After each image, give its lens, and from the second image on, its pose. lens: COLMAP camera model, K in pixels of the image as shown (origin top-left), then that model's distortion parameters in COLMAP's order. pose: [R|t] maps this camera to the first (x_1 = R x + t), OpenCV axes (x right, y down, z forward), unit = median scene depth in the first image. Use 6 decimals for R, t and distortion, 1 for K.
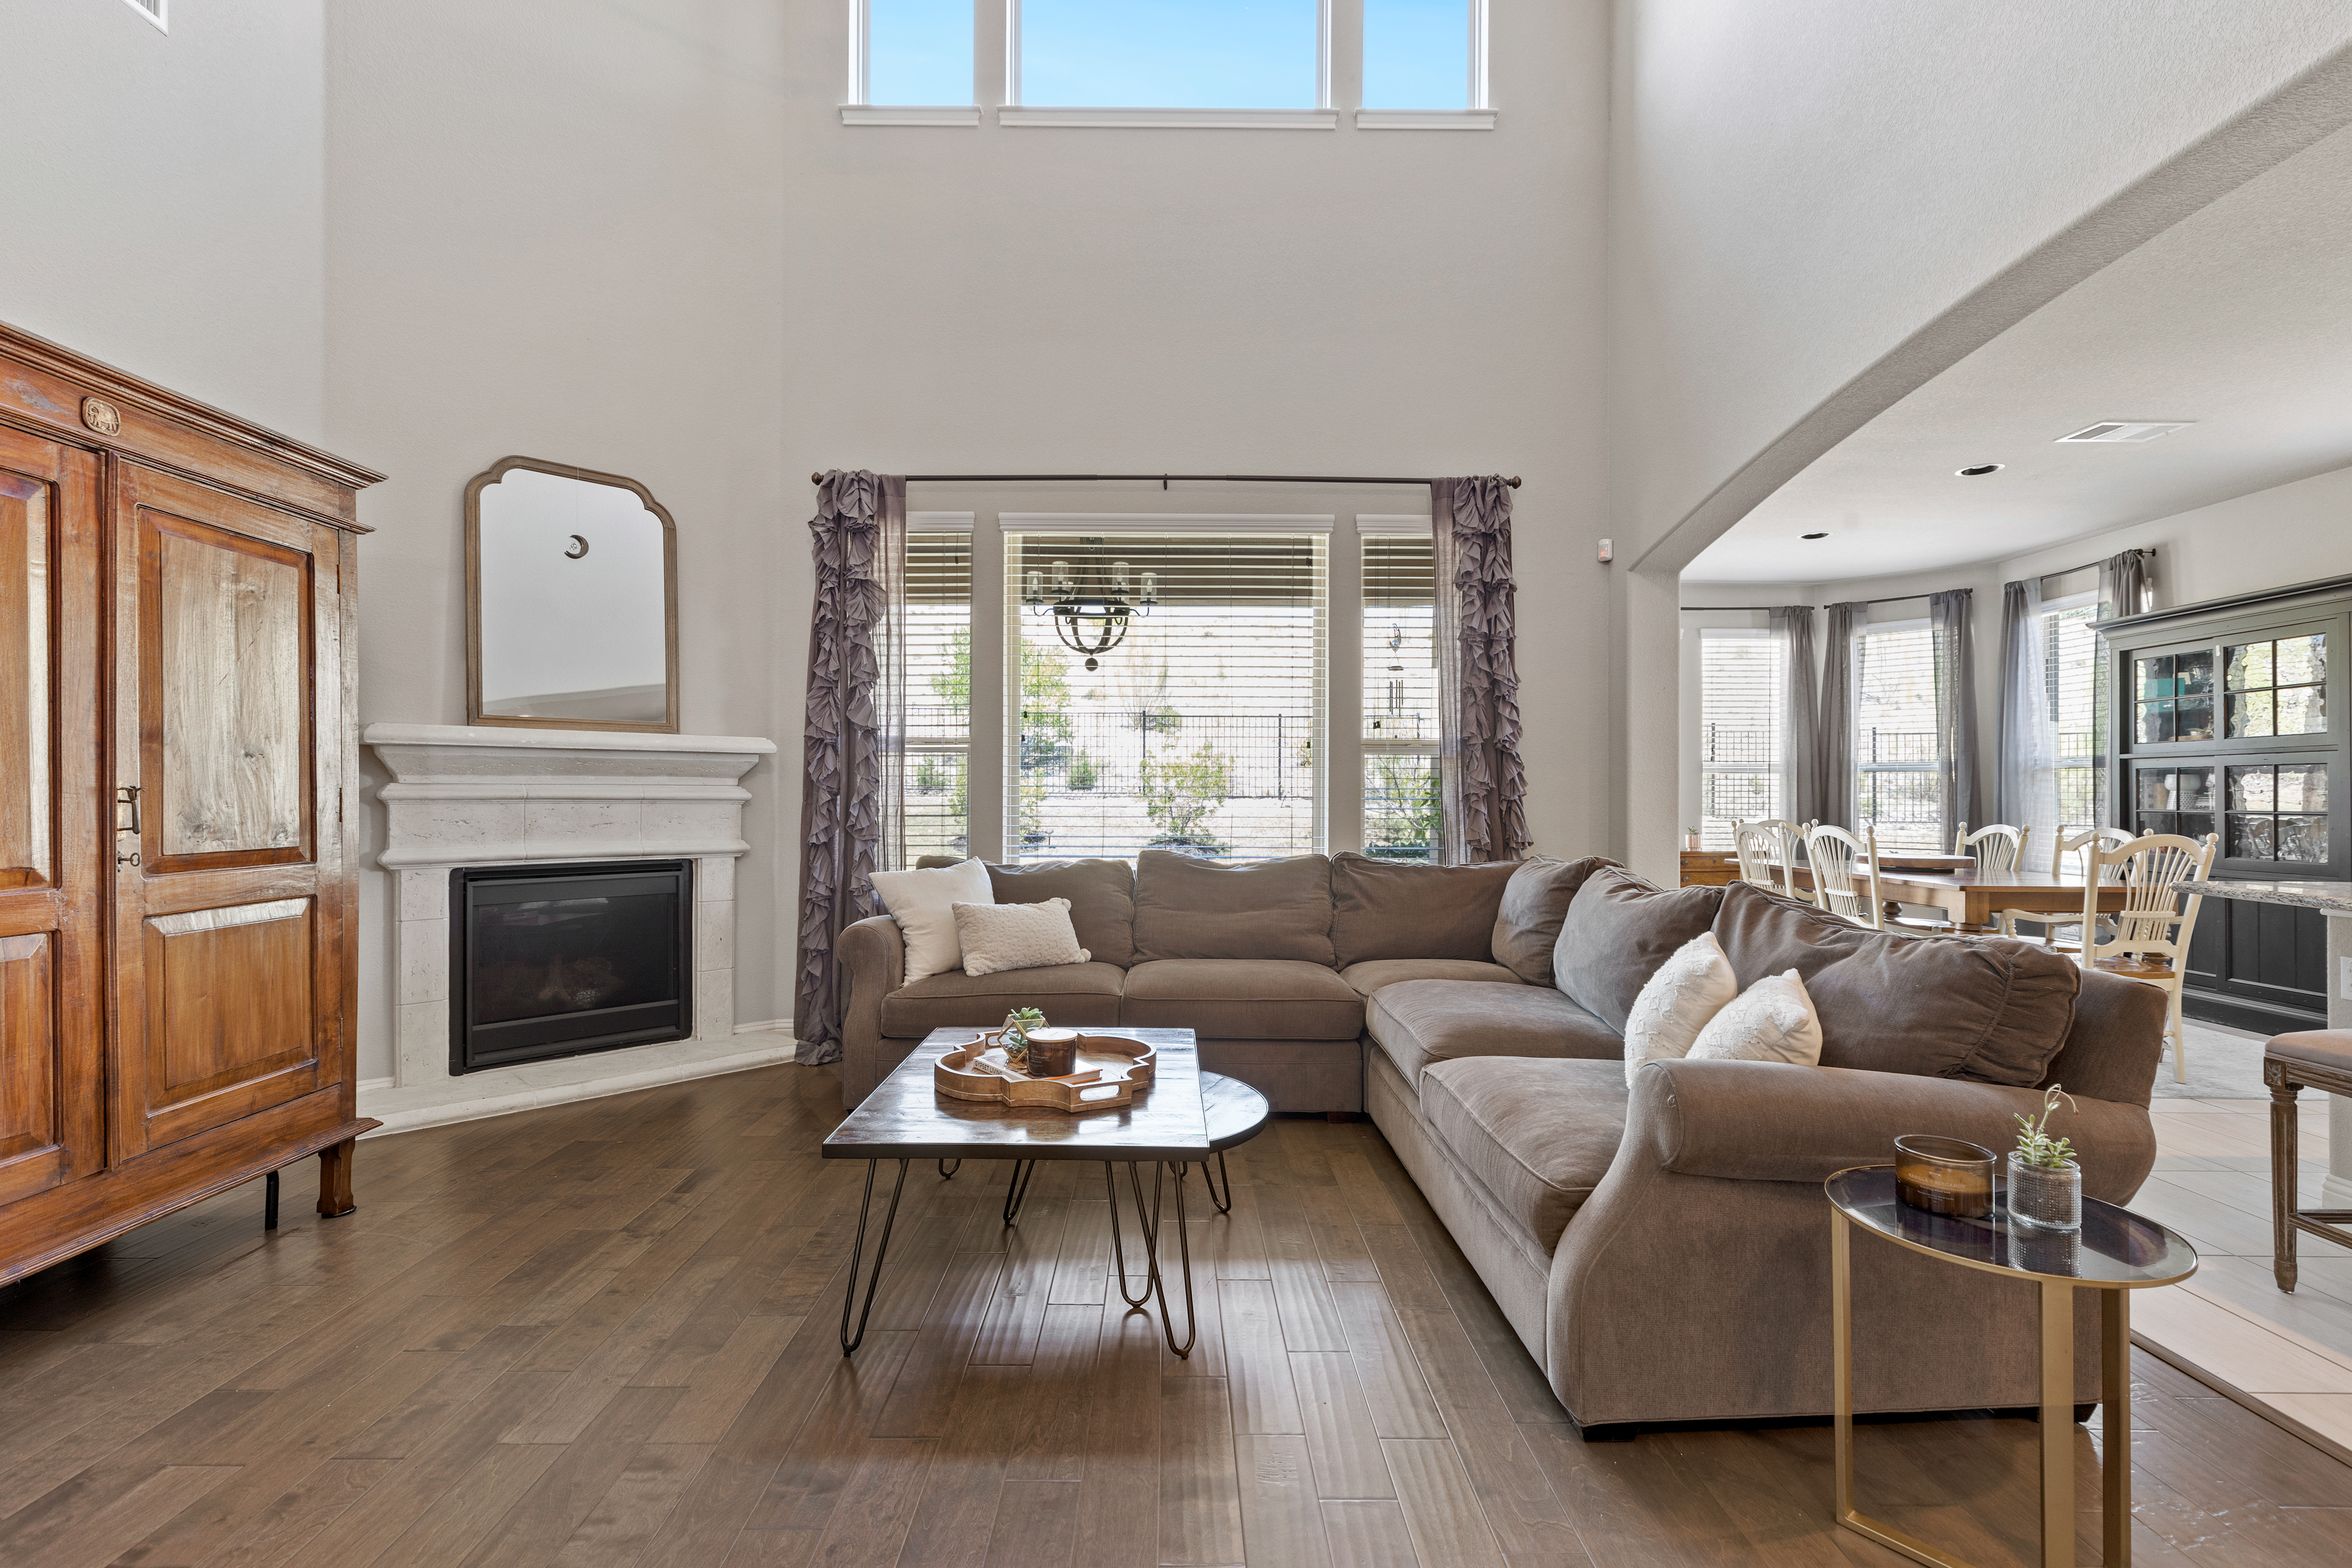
lens RADIAL K [[1078.5, 0, 1176.0], [0, 1078.5, 784.0], [0, 0, 1]] dist [0.002856, 0.000452]
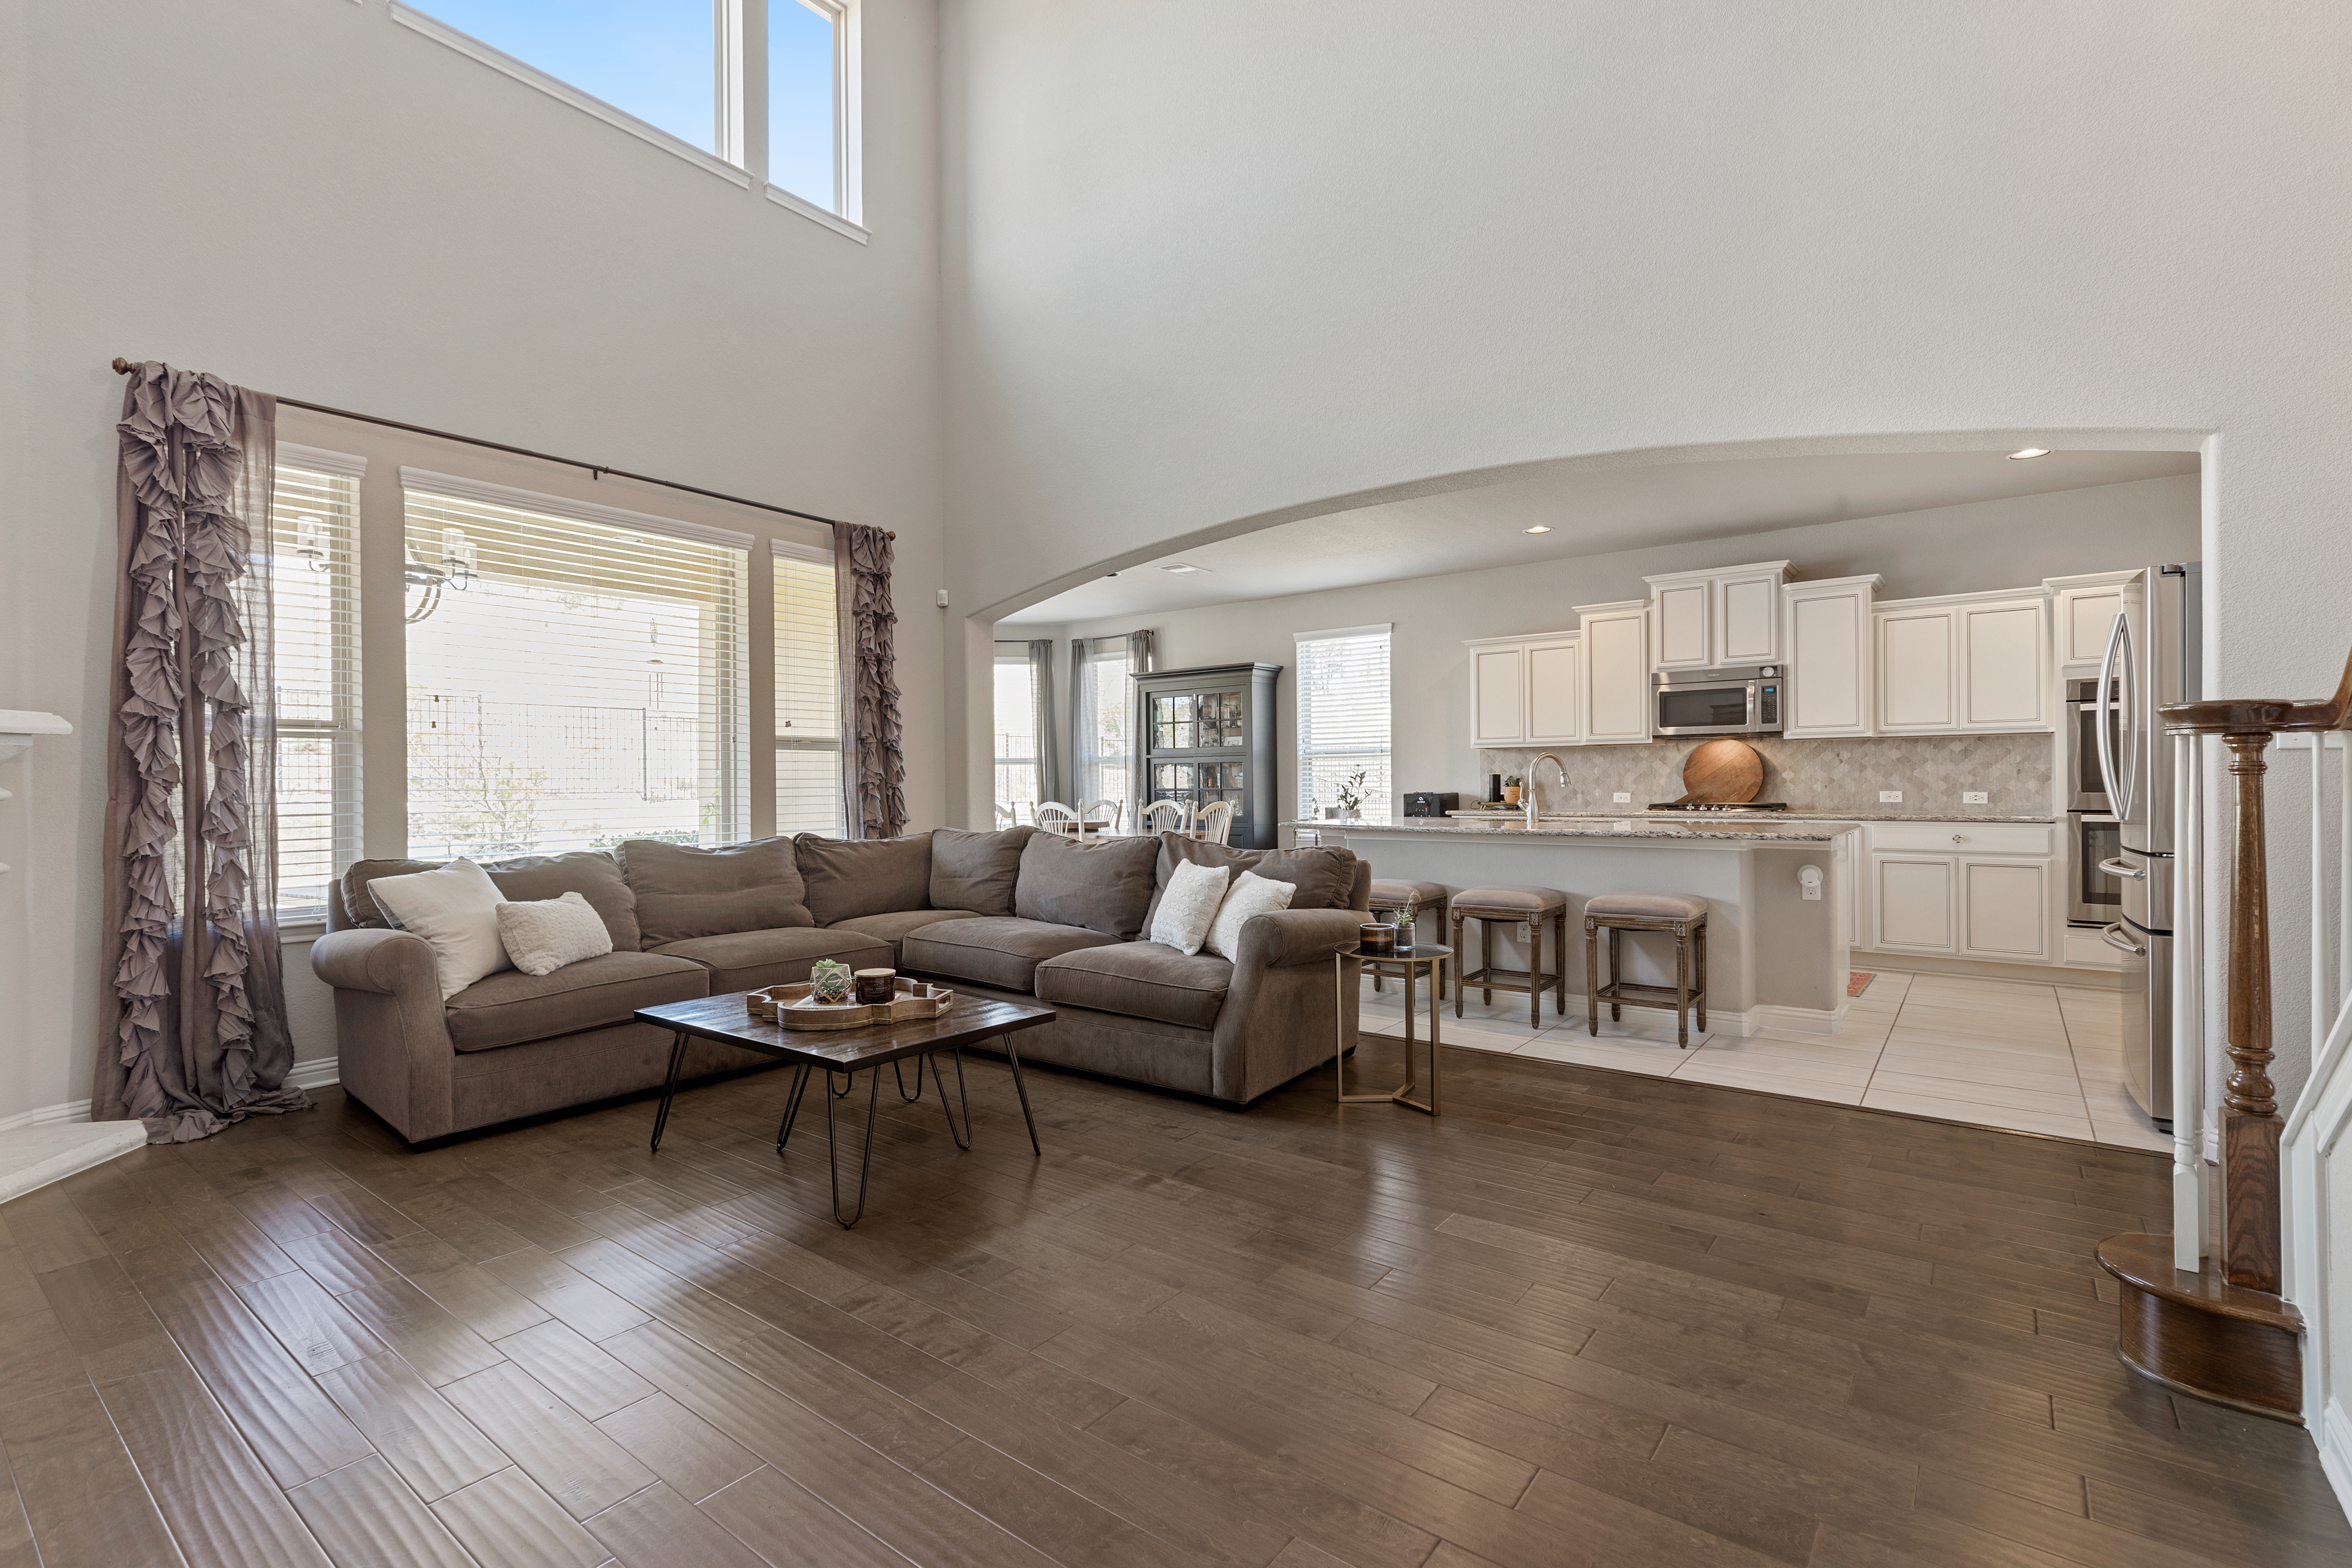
lens RADIAL K [[1078.5, 0, 1176.0], [0, 1078.5, 784.0], [0, 0, 1]] dist [0.002856, 0.000452]
pose [[0.606171, -0.008855, 0.795285, -0.490675], [0.001563, 0.999949, 0.009942, -0.001340], [-0.795333, -0.004784, 0.606154, -0.031499]]
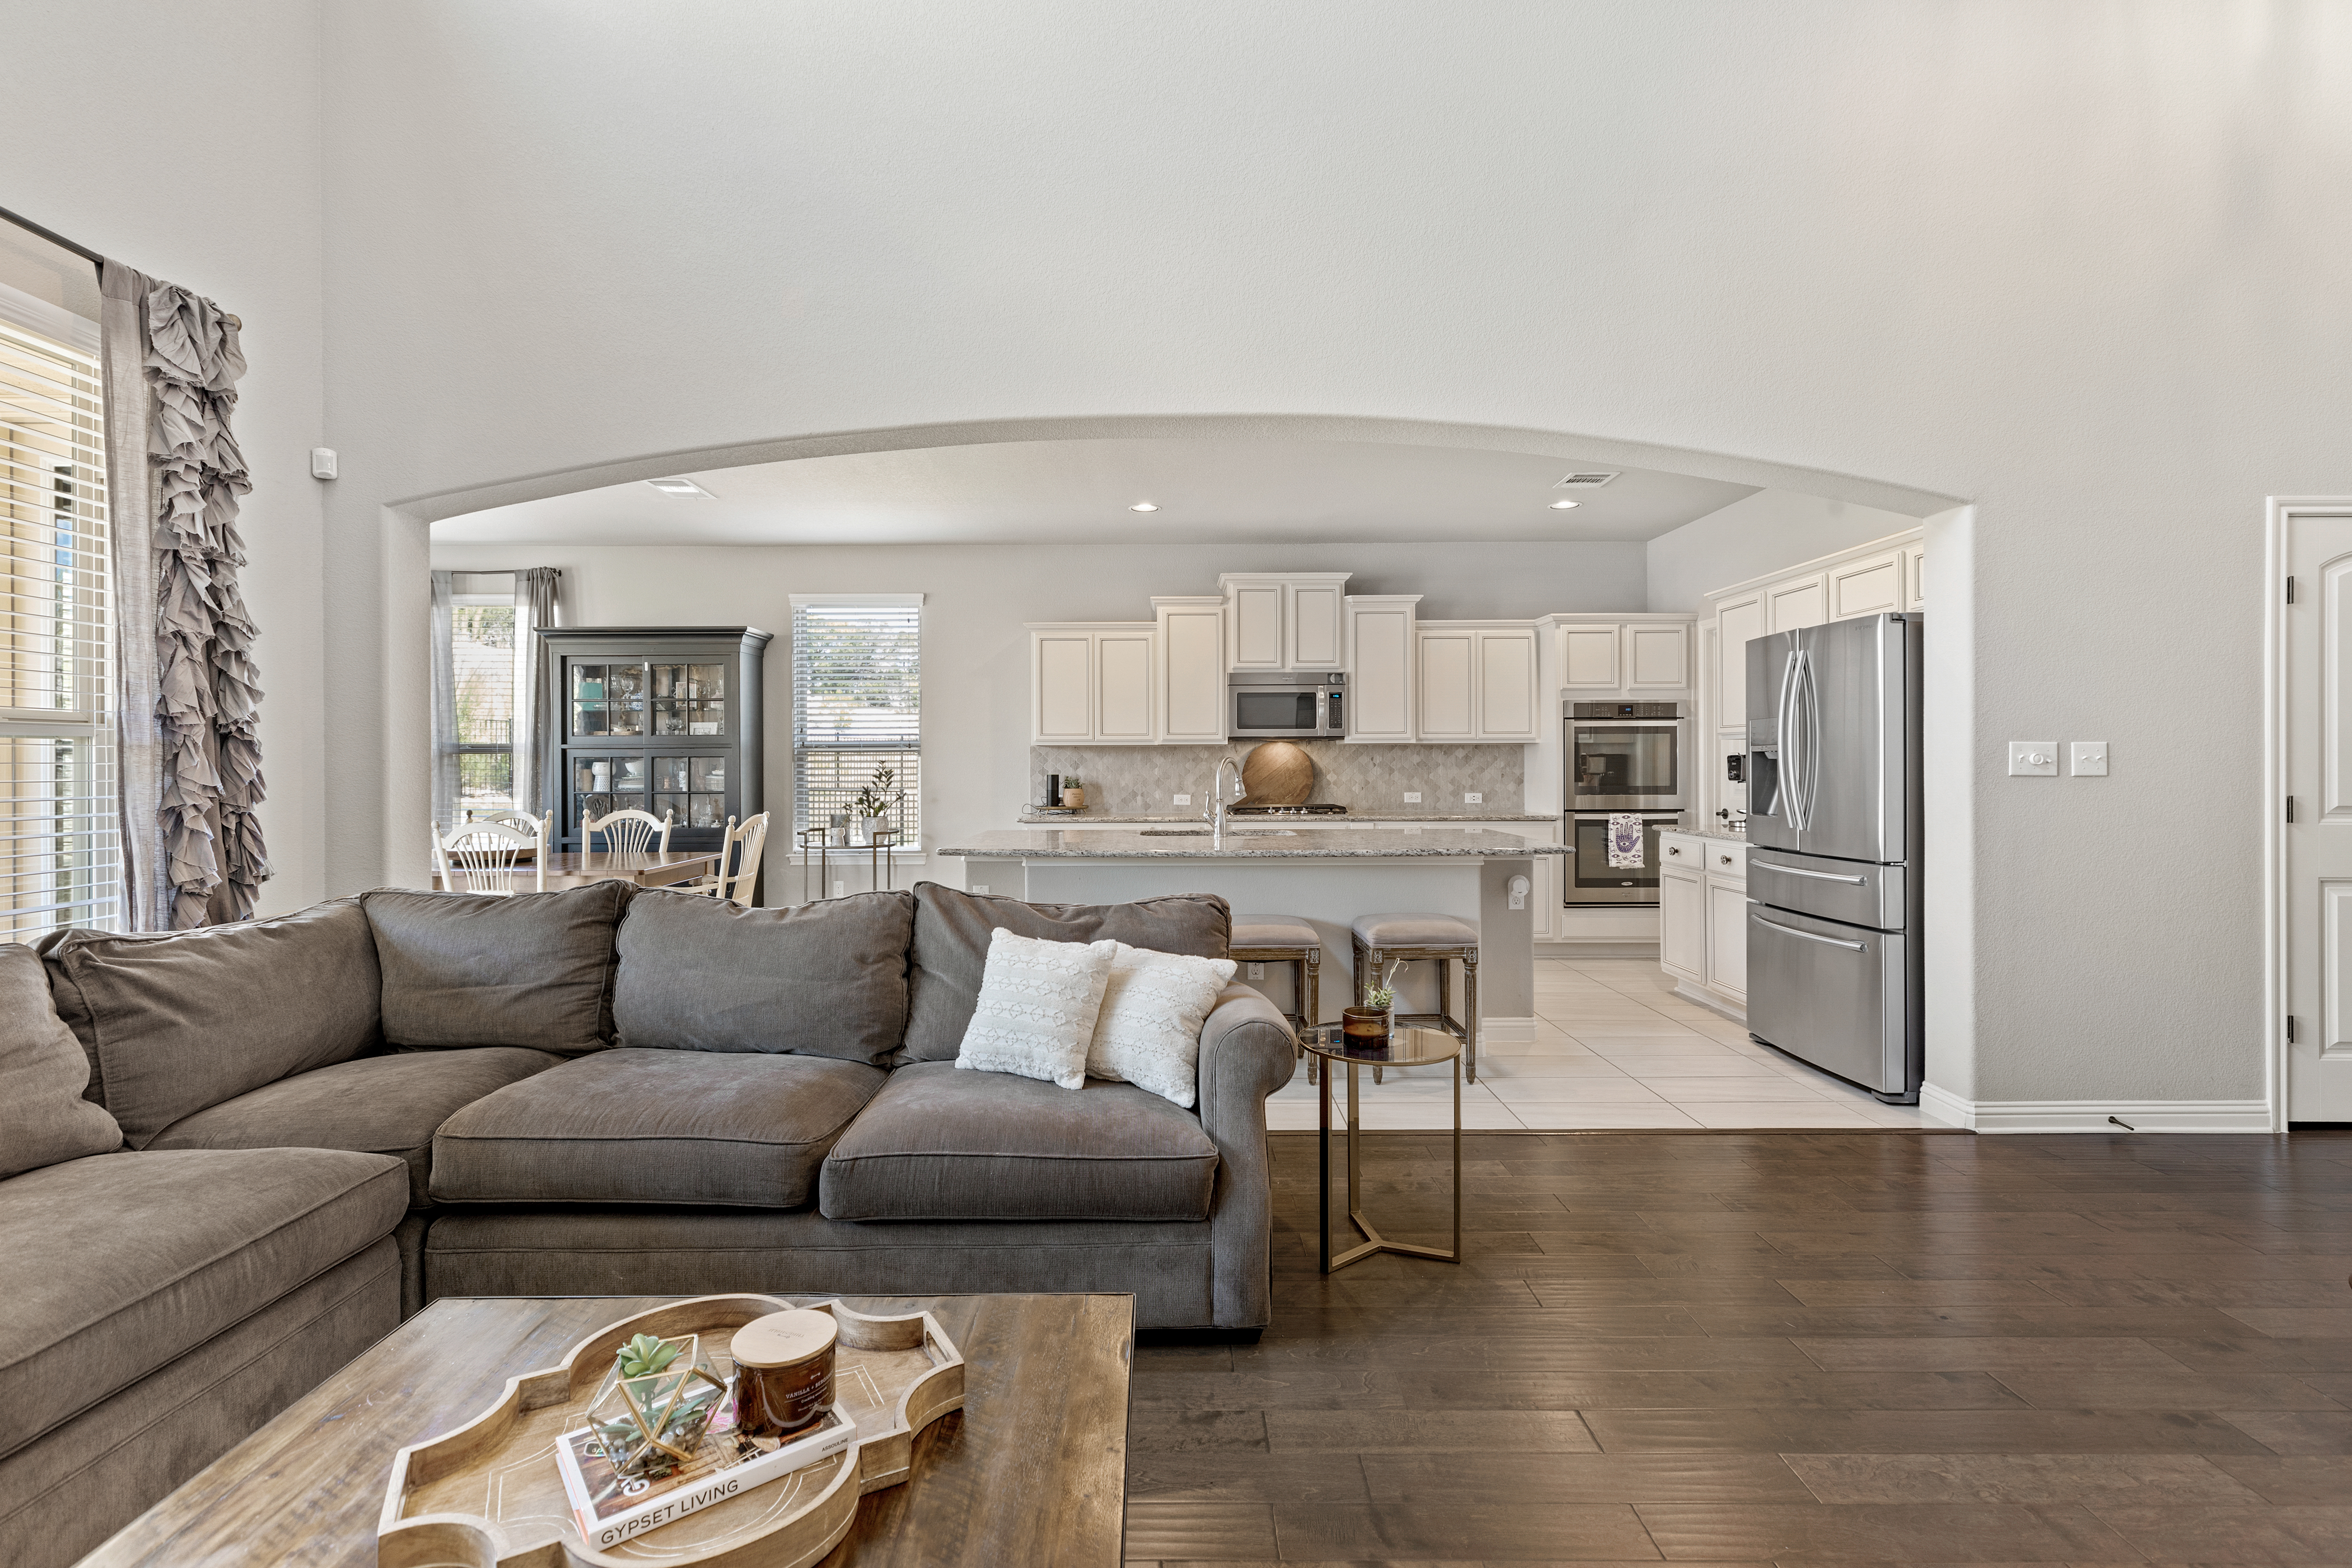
lens RADIAL K [[1058.6, 0, 1170.7], [0, 1058.6, 760.9], [0, 0, 1]] dist [0.004314, 0.000240]
pose [[-0.008156, -0.001337, 0.999966, -0.330505], [-0.007649, 0.999970, 0.001275, -0.021260], [-0.999937, -0.007638, -0.008166, 0.439029]]
